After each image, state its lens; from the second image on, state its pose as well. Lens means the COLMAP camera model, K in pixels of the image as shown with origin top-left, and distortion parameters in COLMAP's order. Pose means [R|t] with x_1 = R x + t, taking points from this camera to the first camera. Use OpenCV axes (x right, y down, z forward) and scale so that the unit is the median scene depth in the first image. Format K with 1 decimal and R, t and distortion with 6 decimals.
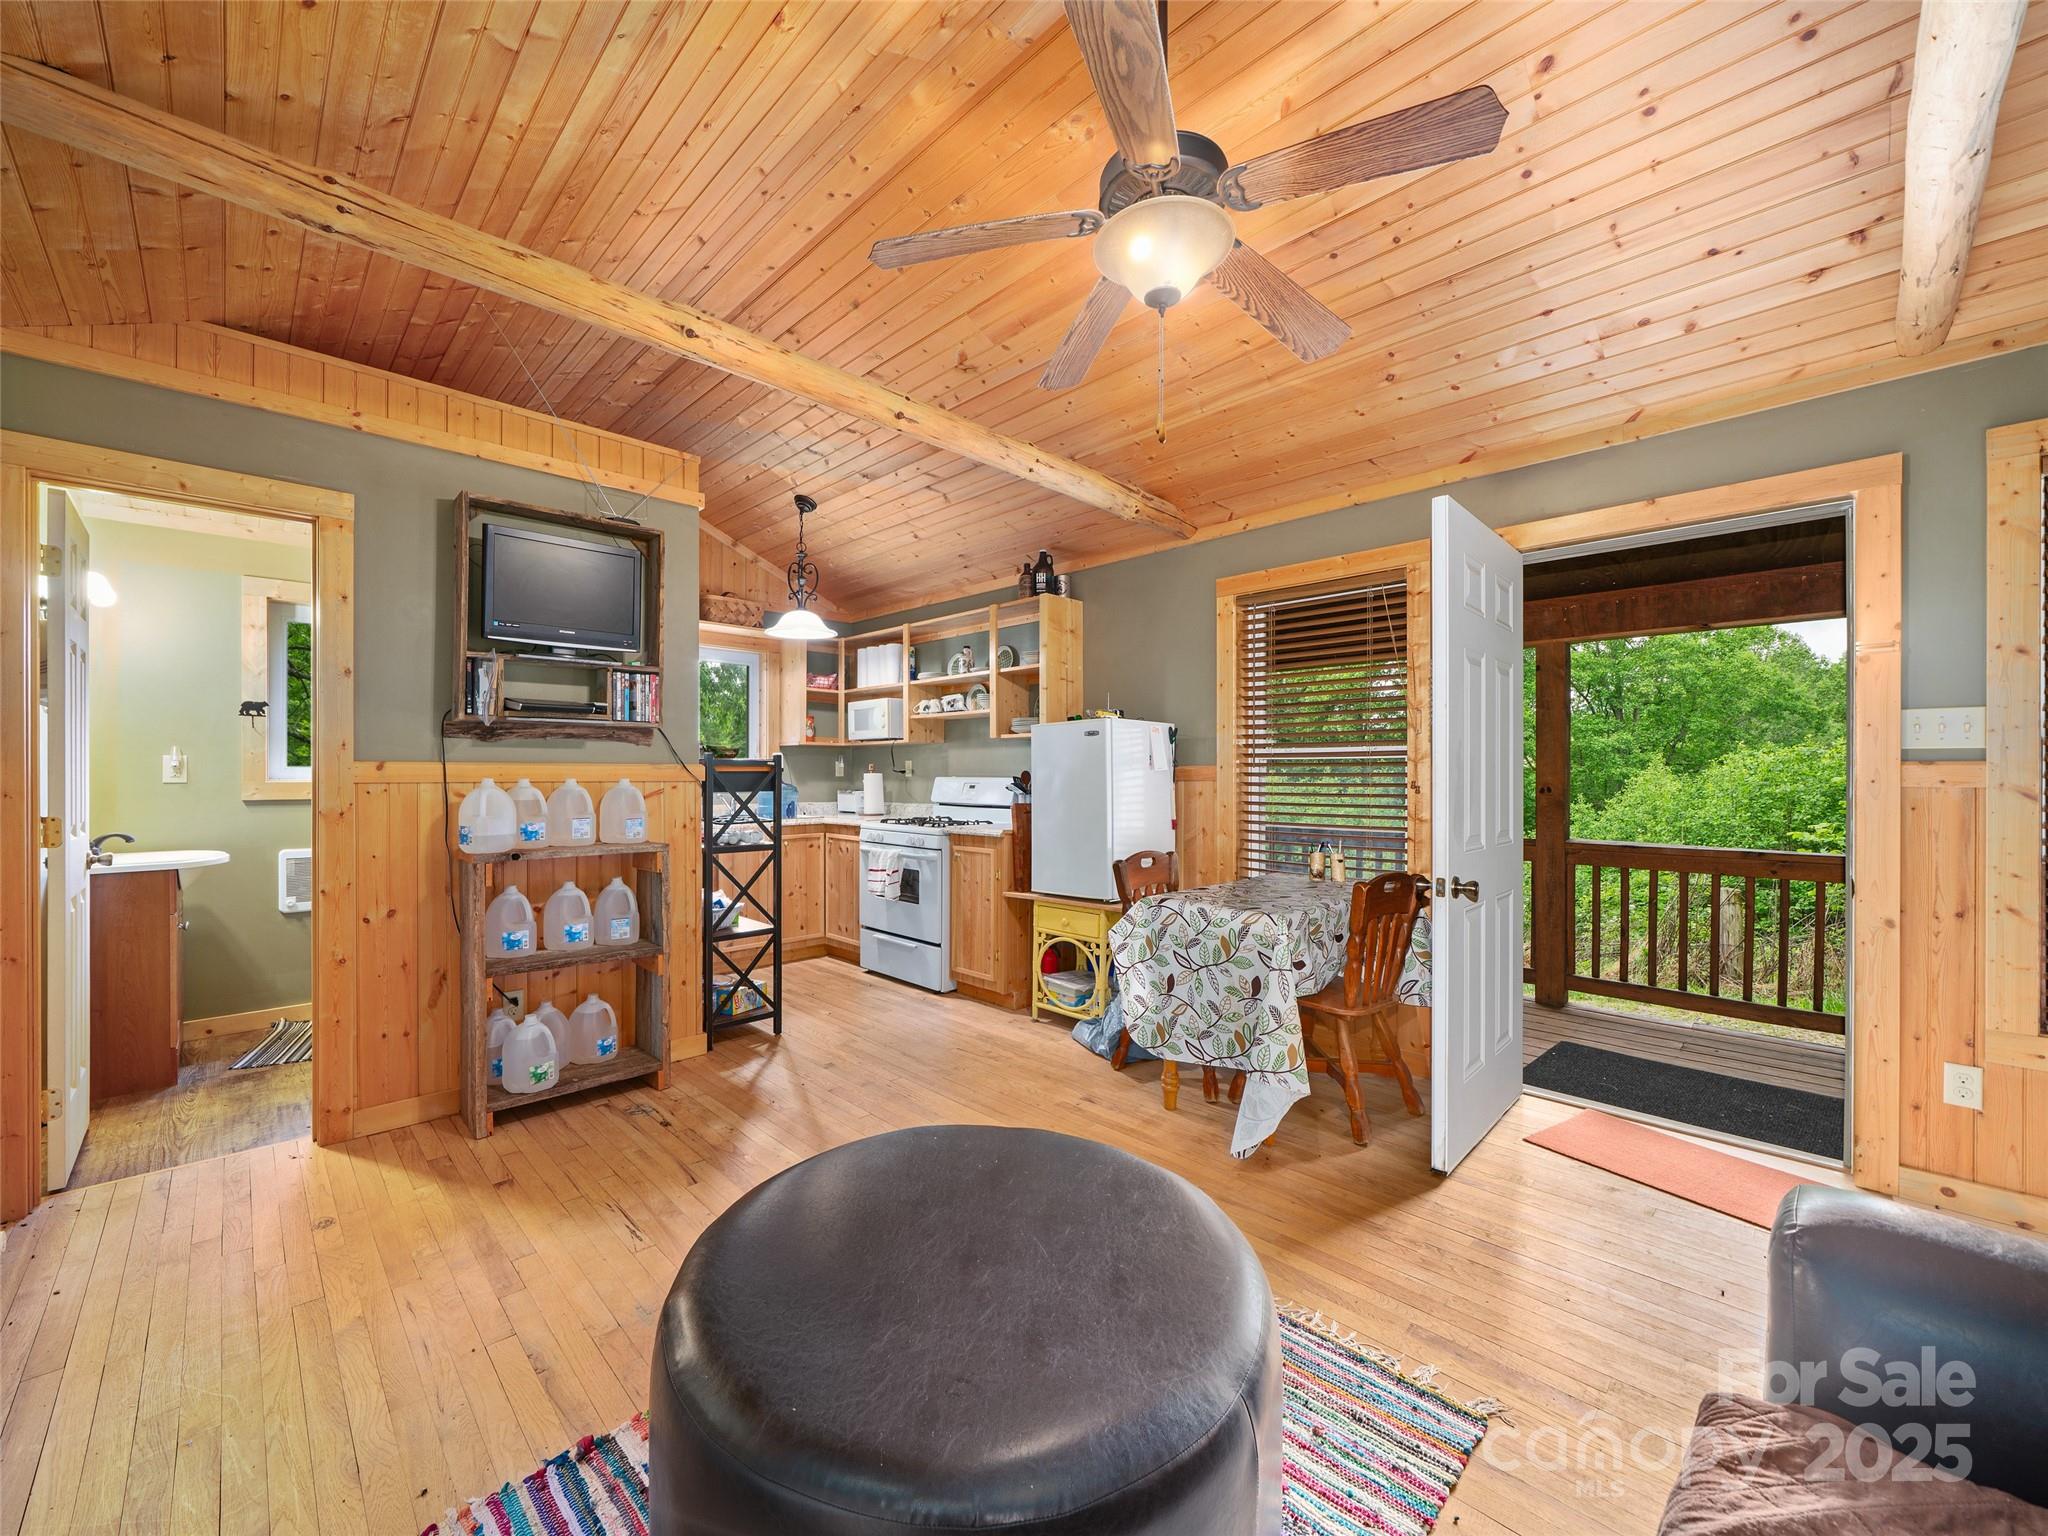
lens RADIAL K [[843.9, 0, 987.6], [0, 843.9, 782.9], [0, 0, 1]] dist [-0.003474, -0.000540]
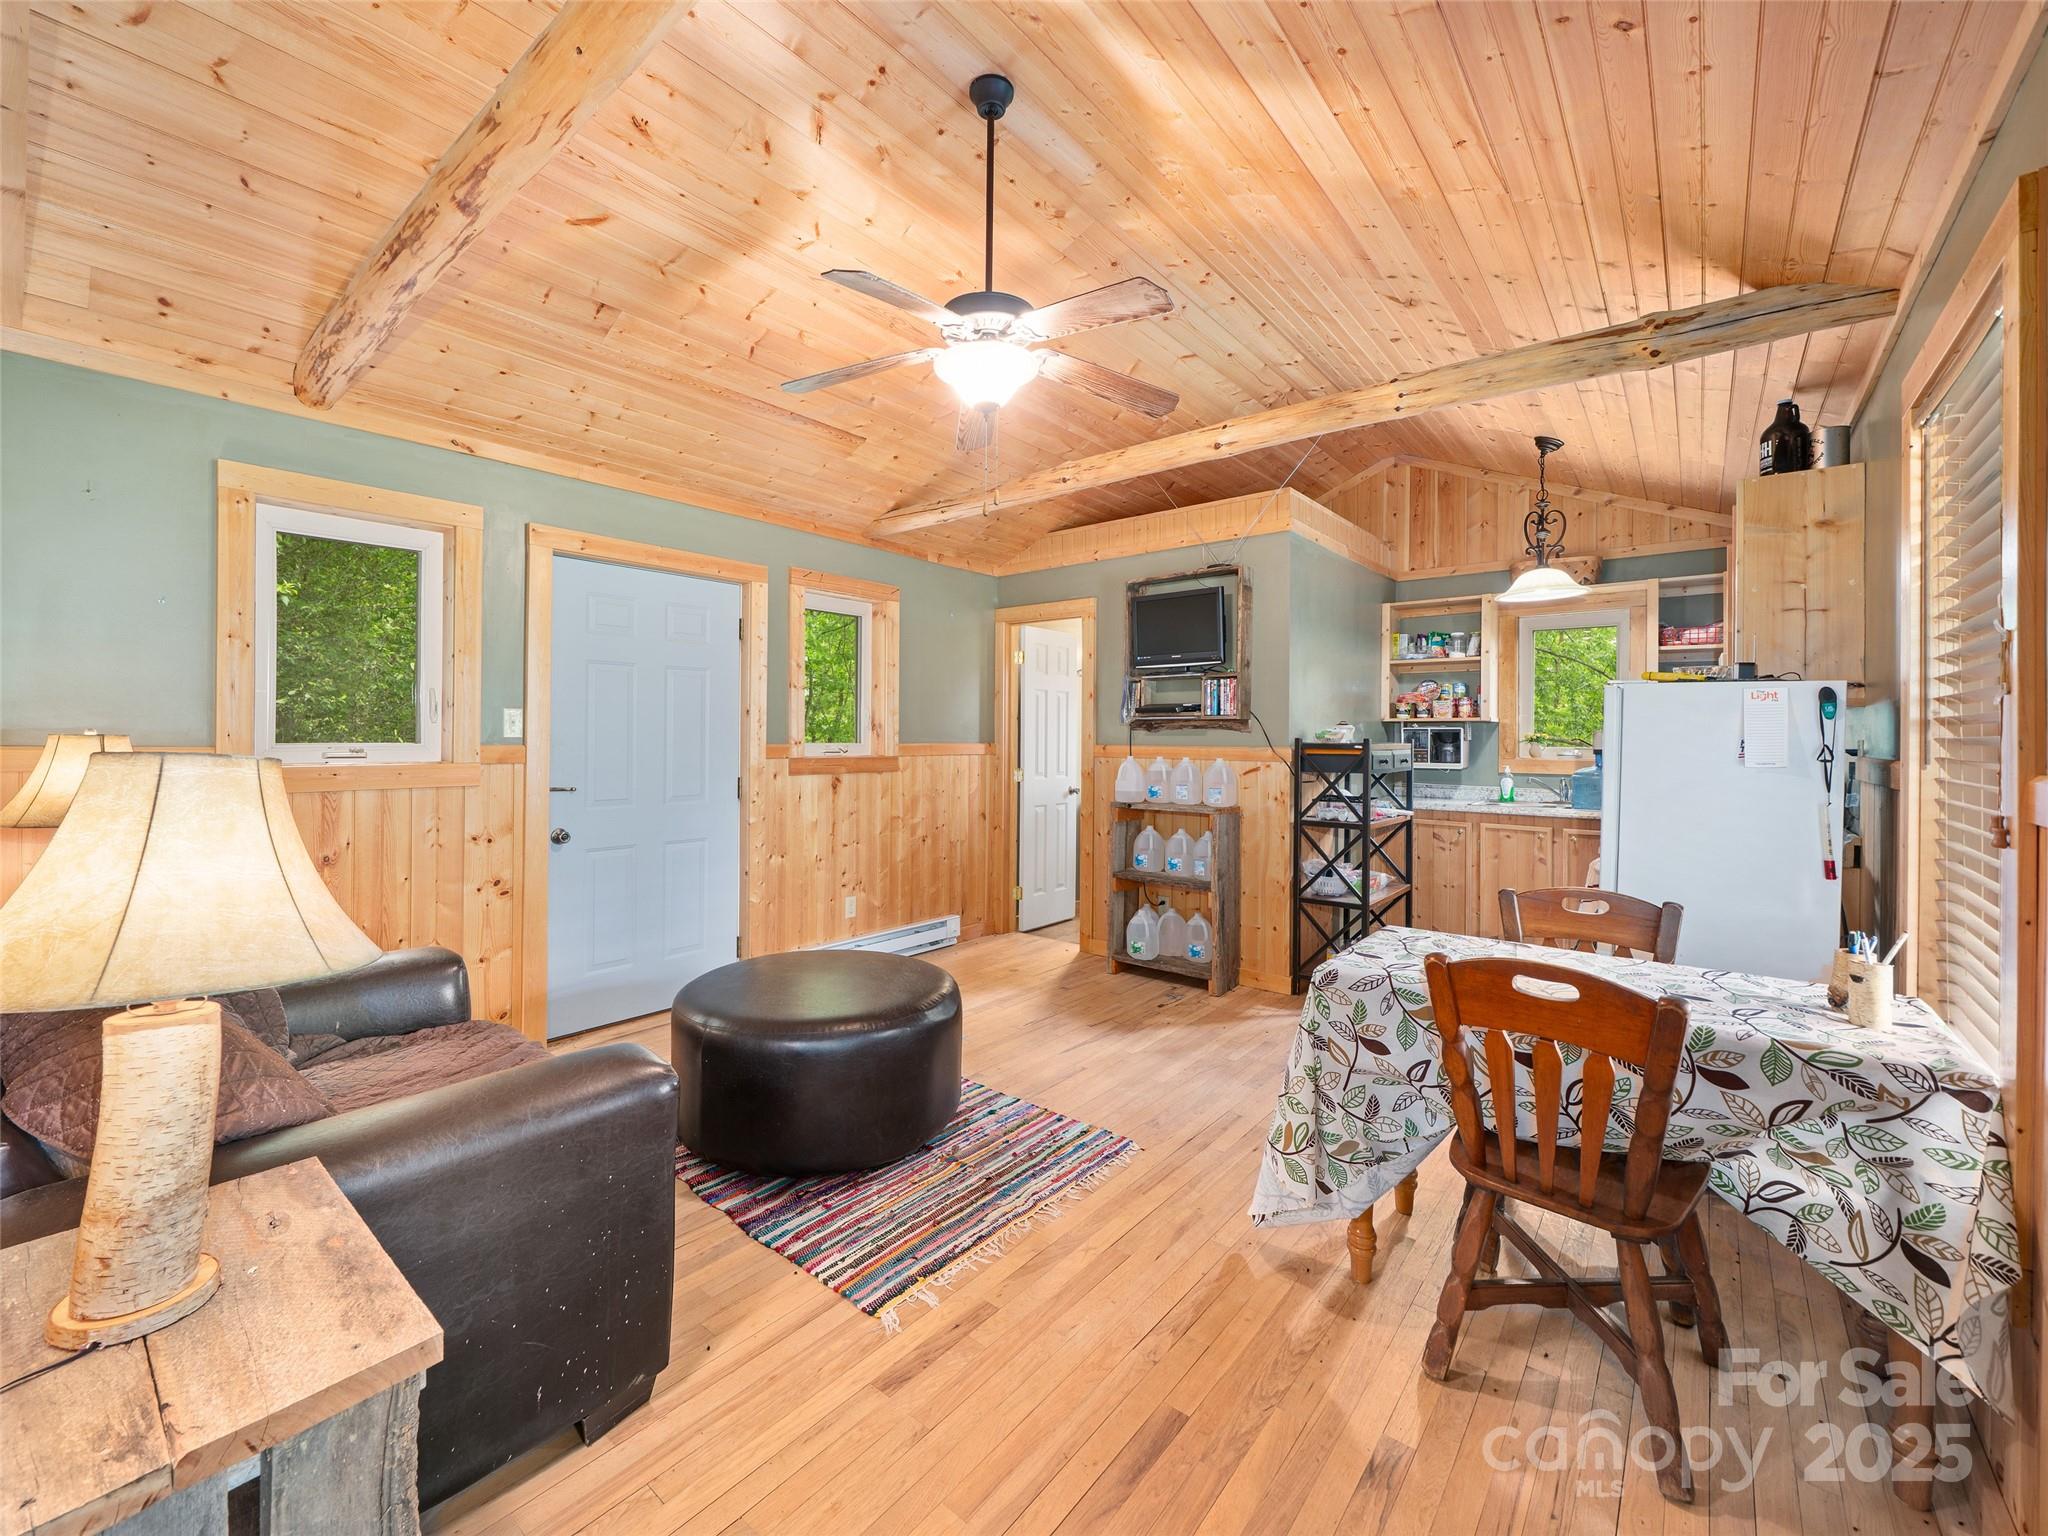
lens RADIAL K [[843.9, 0, 975.9], [0, 843.9, 733.4], [0, 0, 1]] dist [-0.003474, -0.000540]
pose [[0.071213, -0.006344, -0.997441, 0.677023], [-0.017796, 0.999813, -0.007630, -0.020449], [0.997302, 0.018294, 0.071087, 0.400954]]
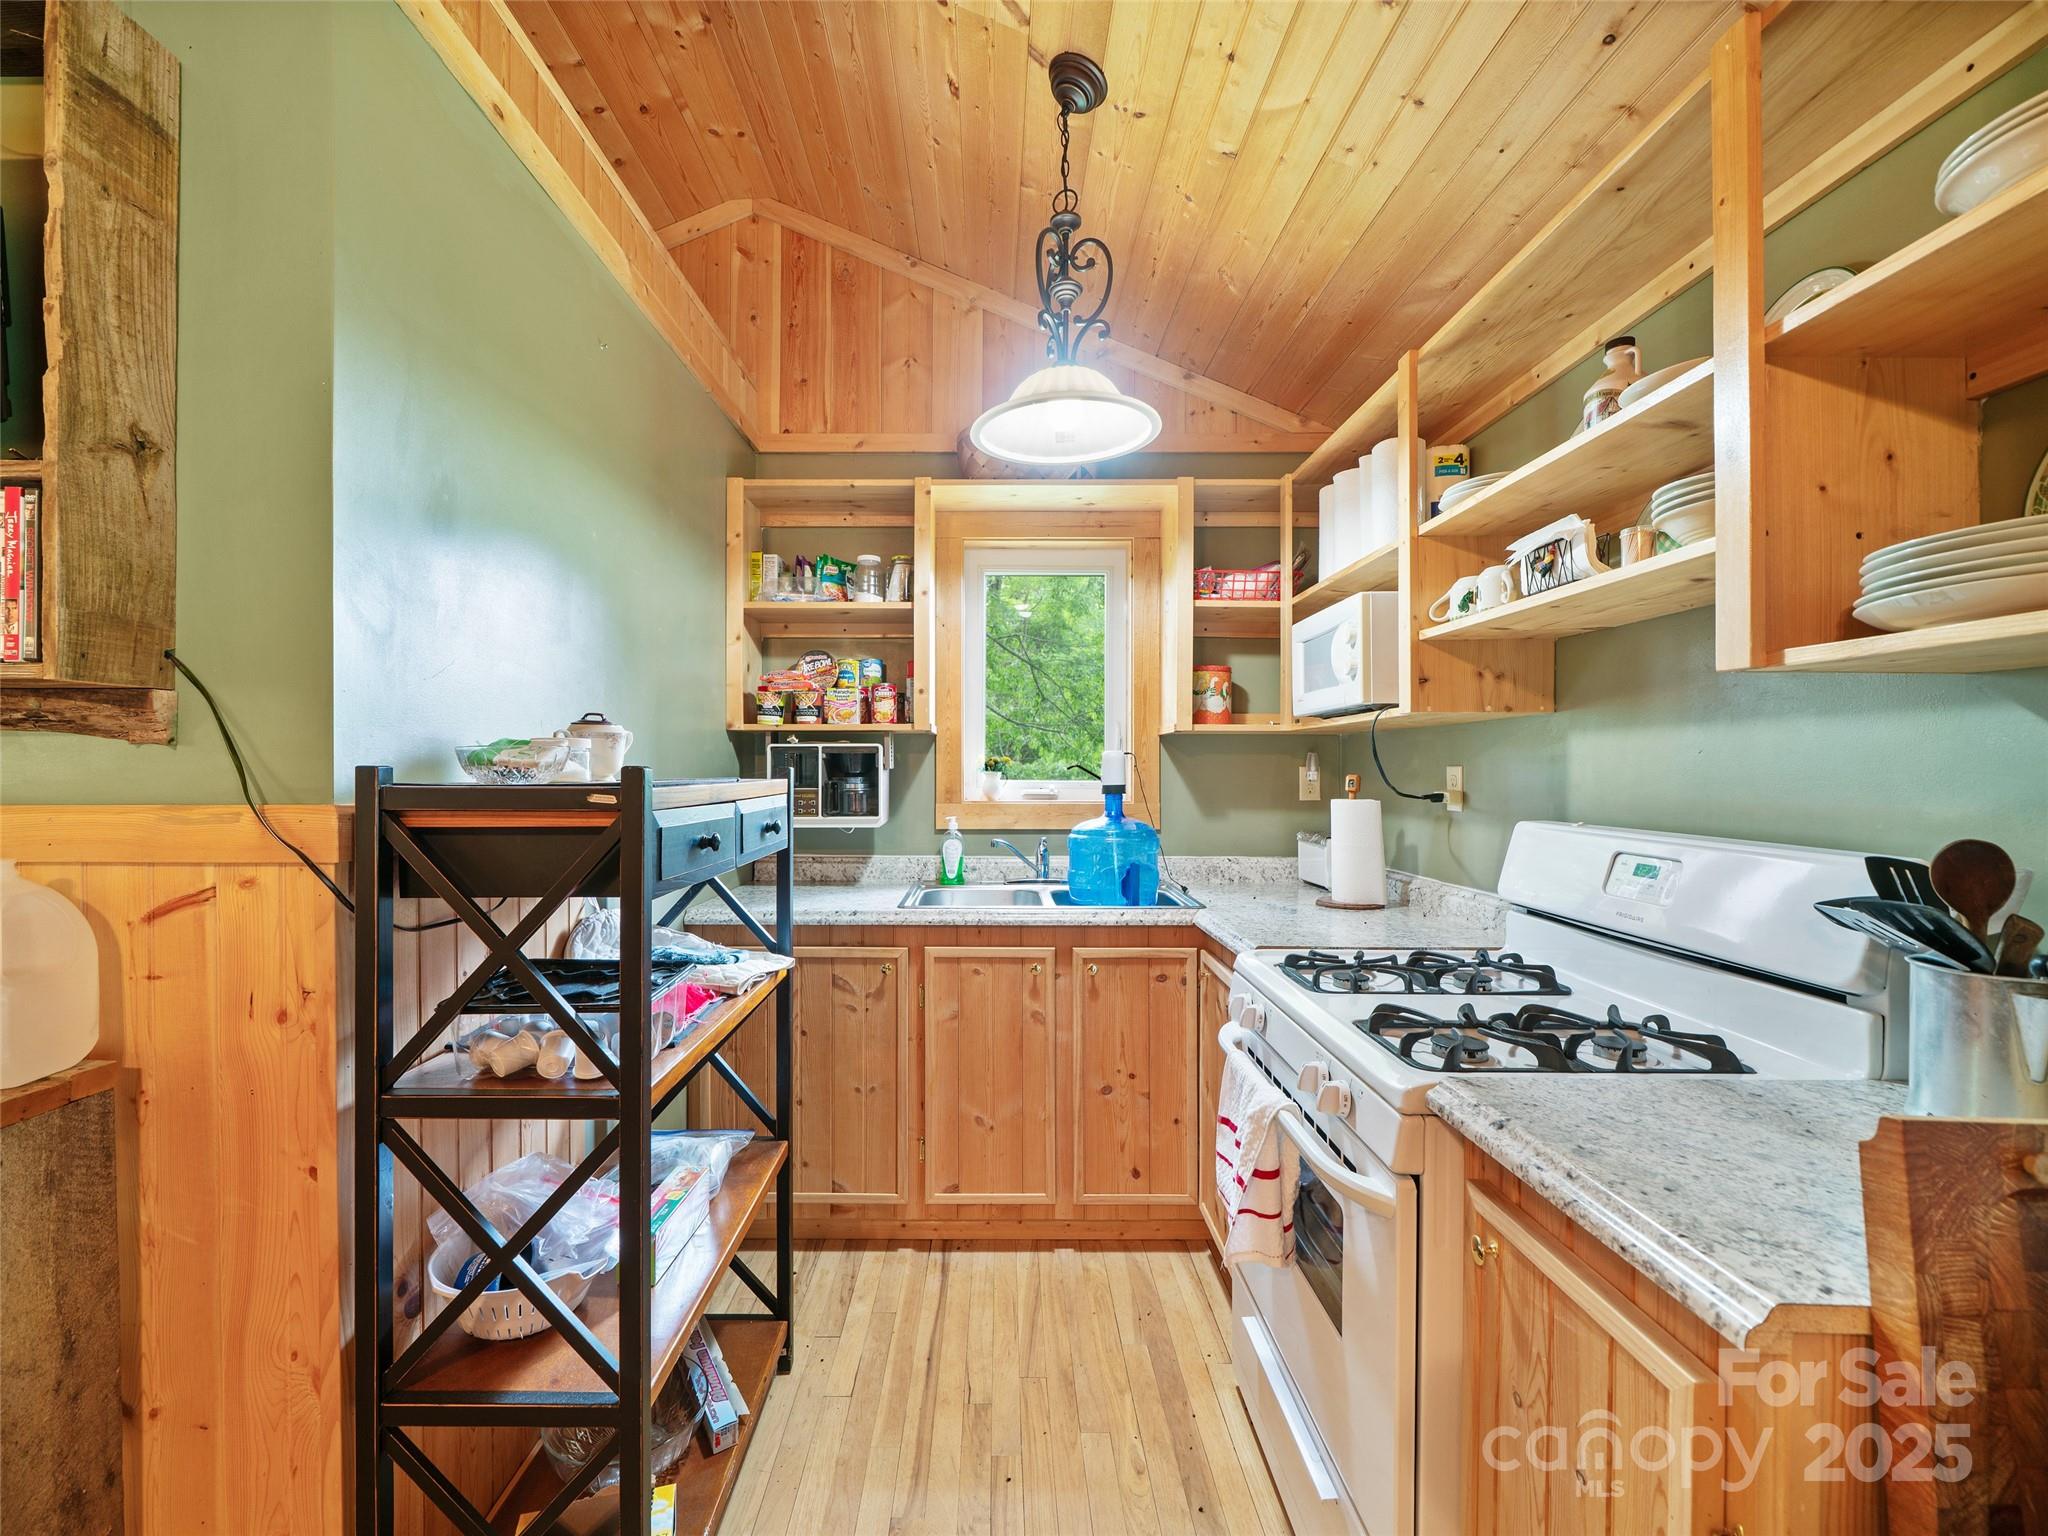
lens RADIAL K [[843.9, 0, 1014.2], [0, 843.9, 772.8], [0, 0, 1]] dist [-0.003474, -0.000540]
pose [[0.729110, 0.002798, -0.684391, 0.021620], [-0.006746, 0.999972, -0.003098, -0.027986], [0.684363, 0.006876, 0.729109, 0.797490]]
